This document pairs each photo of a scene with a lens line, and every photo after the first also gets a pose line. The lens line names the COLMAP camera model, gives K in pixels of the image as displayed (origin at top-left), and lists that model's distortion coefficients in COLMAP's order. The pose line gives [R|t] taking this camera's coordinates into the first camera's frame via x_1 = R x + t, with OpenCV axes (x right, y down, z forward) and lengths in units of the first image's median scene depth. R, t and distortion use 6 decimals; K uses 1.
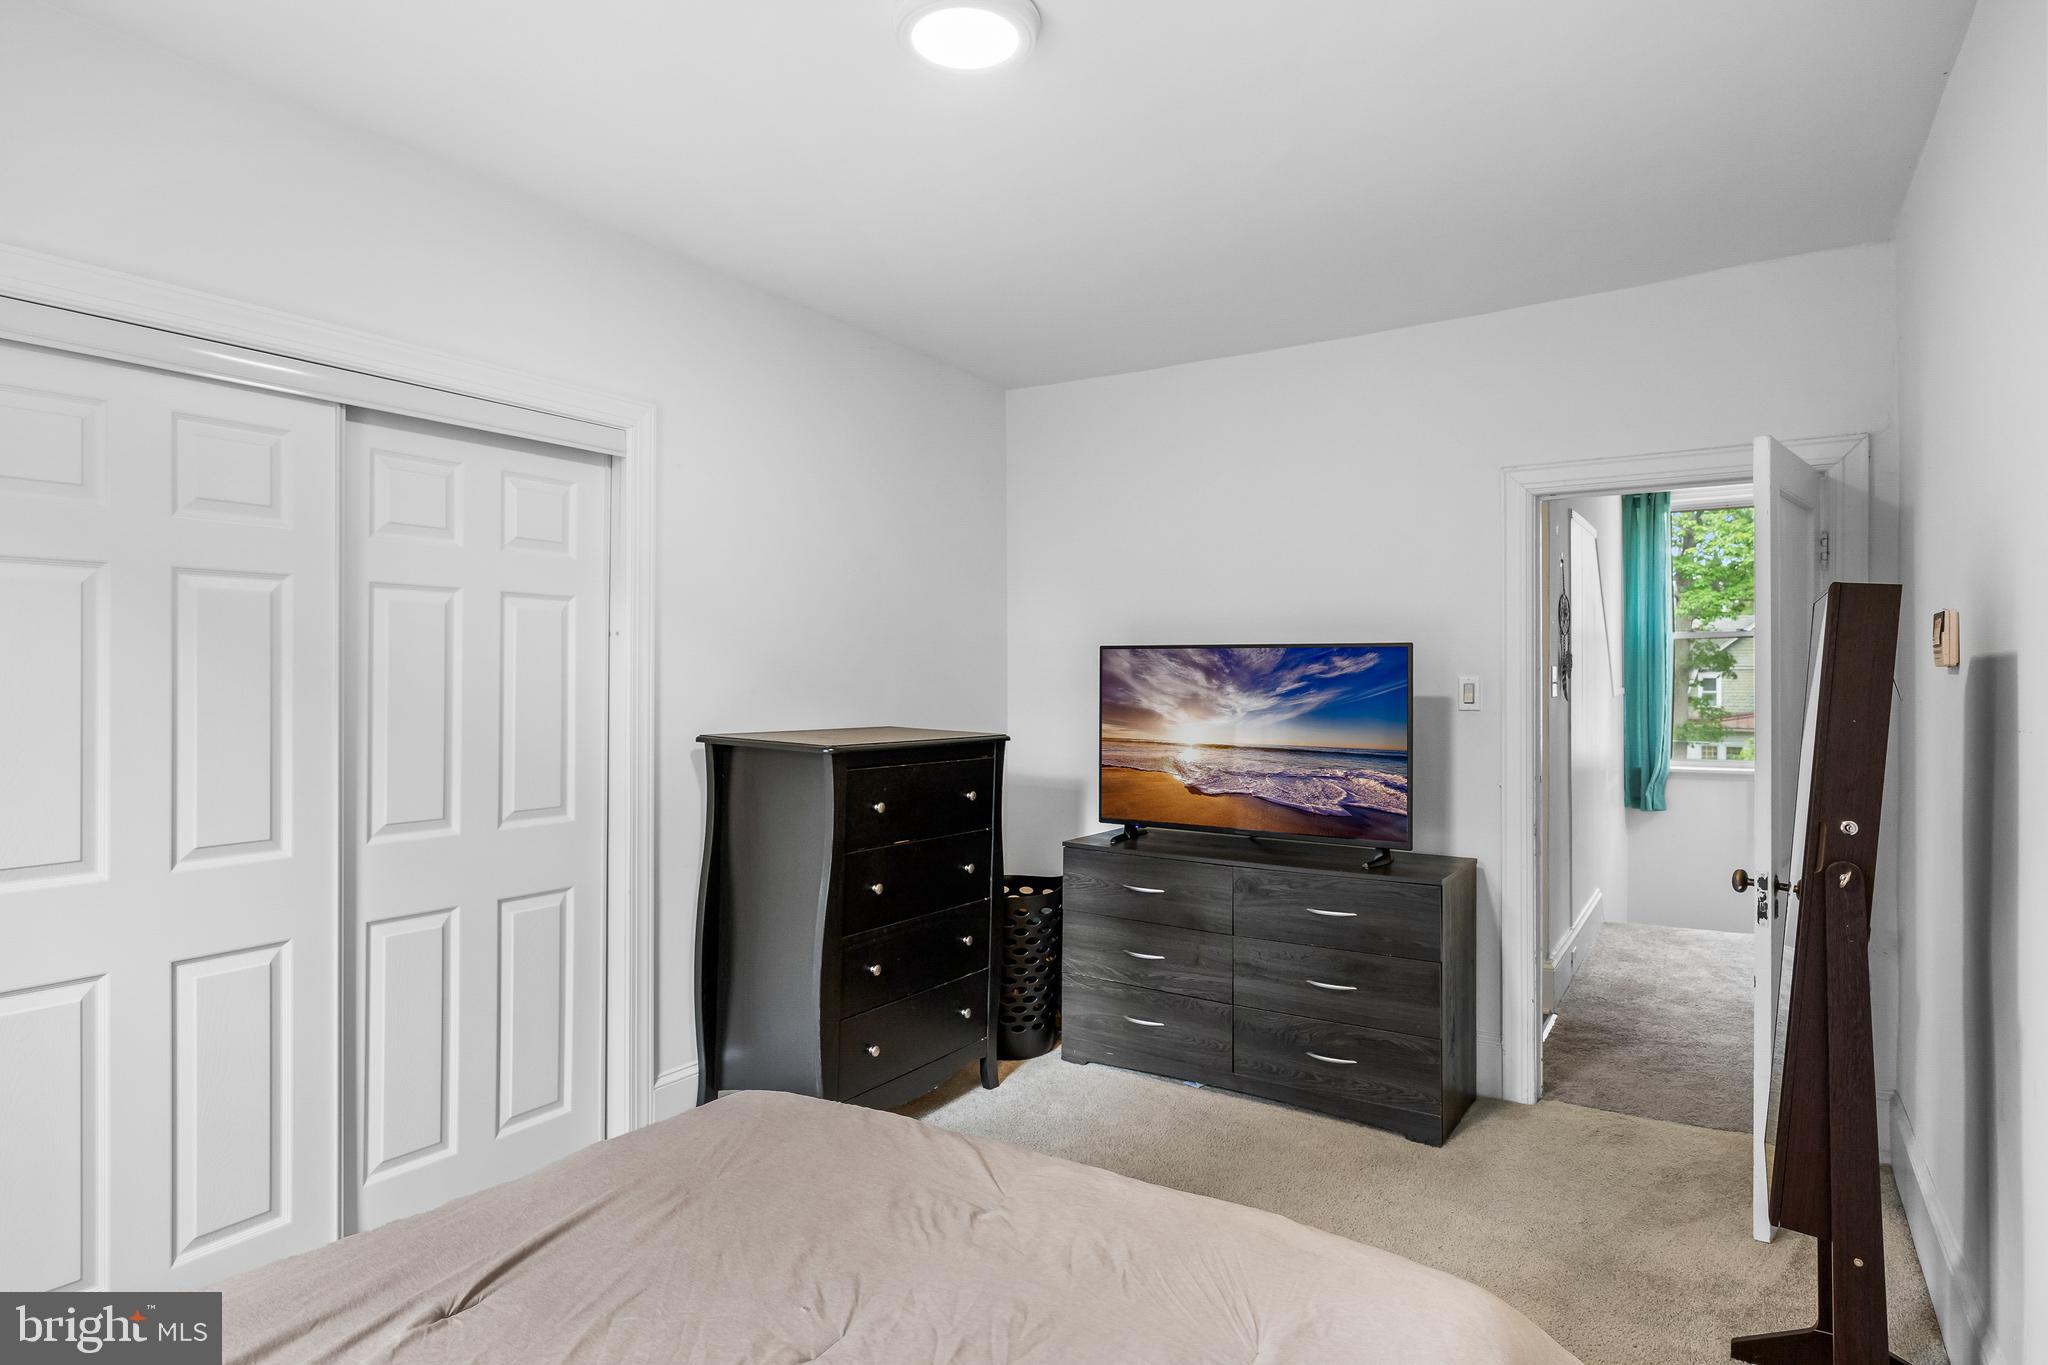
lens RADIAL K [[1118.7, 0, 1028.7], [0, 1118.7, 675.5], [0, 0, 1]] dist [0.000139, 0.000342]
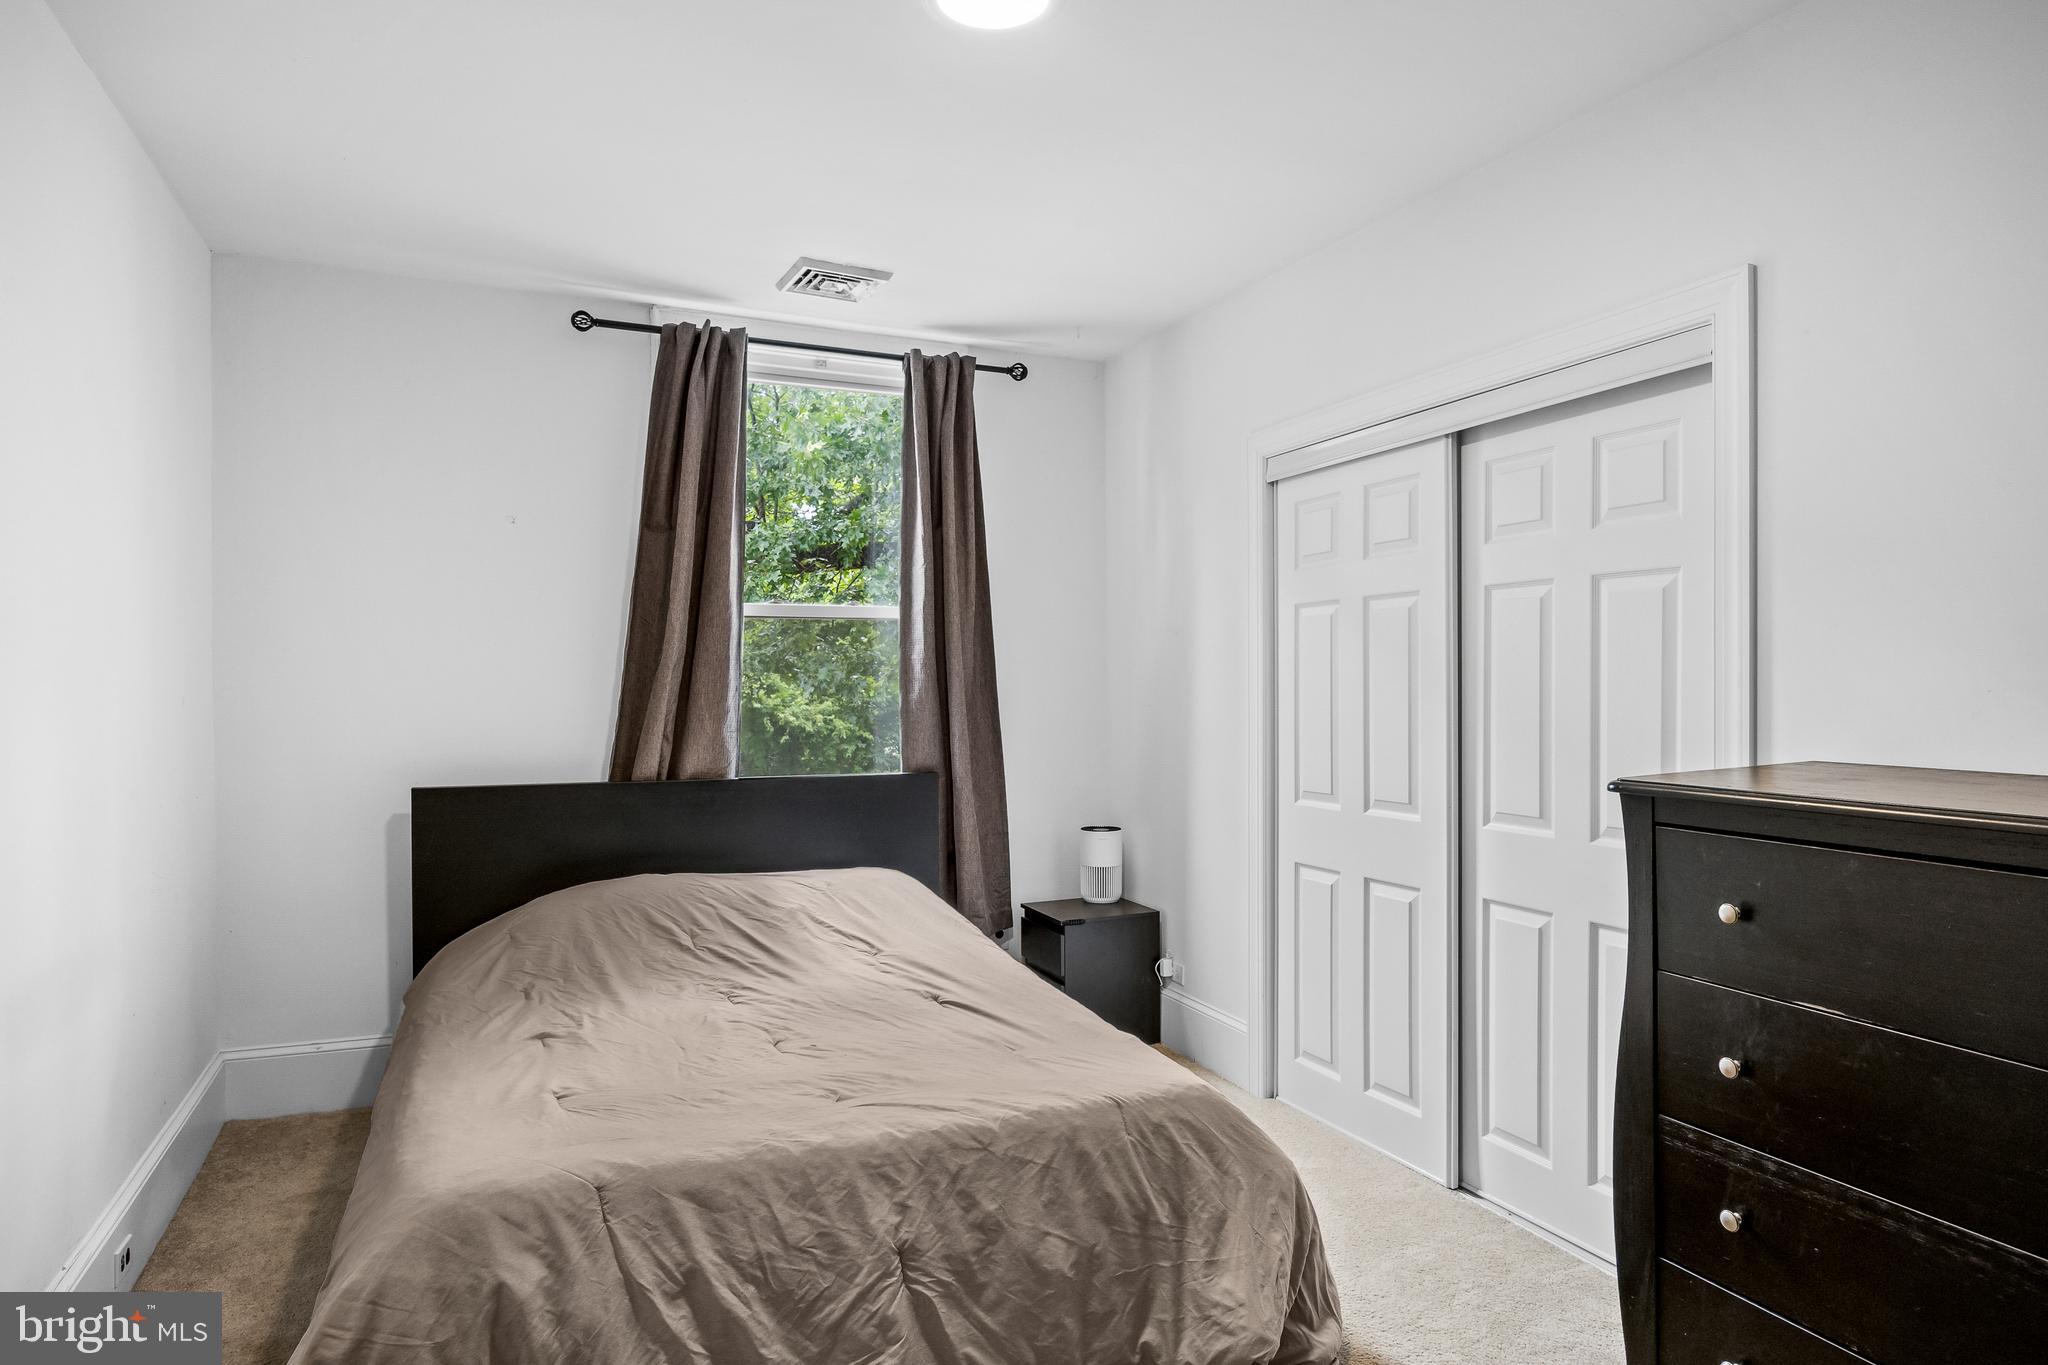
lens RADIAL K [[1230.2, 0, 1027.8], [0, 1230.2, 681.8], [0, 0, 1]] dist [-0.002885, -0.000618]
pose [[-0.543652, -0.000762, -0.839310, 0.928487], [-0.001947, 0.999998, 0.000353, 0.012118], [0.839308, 0.001826, -0.543653, 1.790782]]
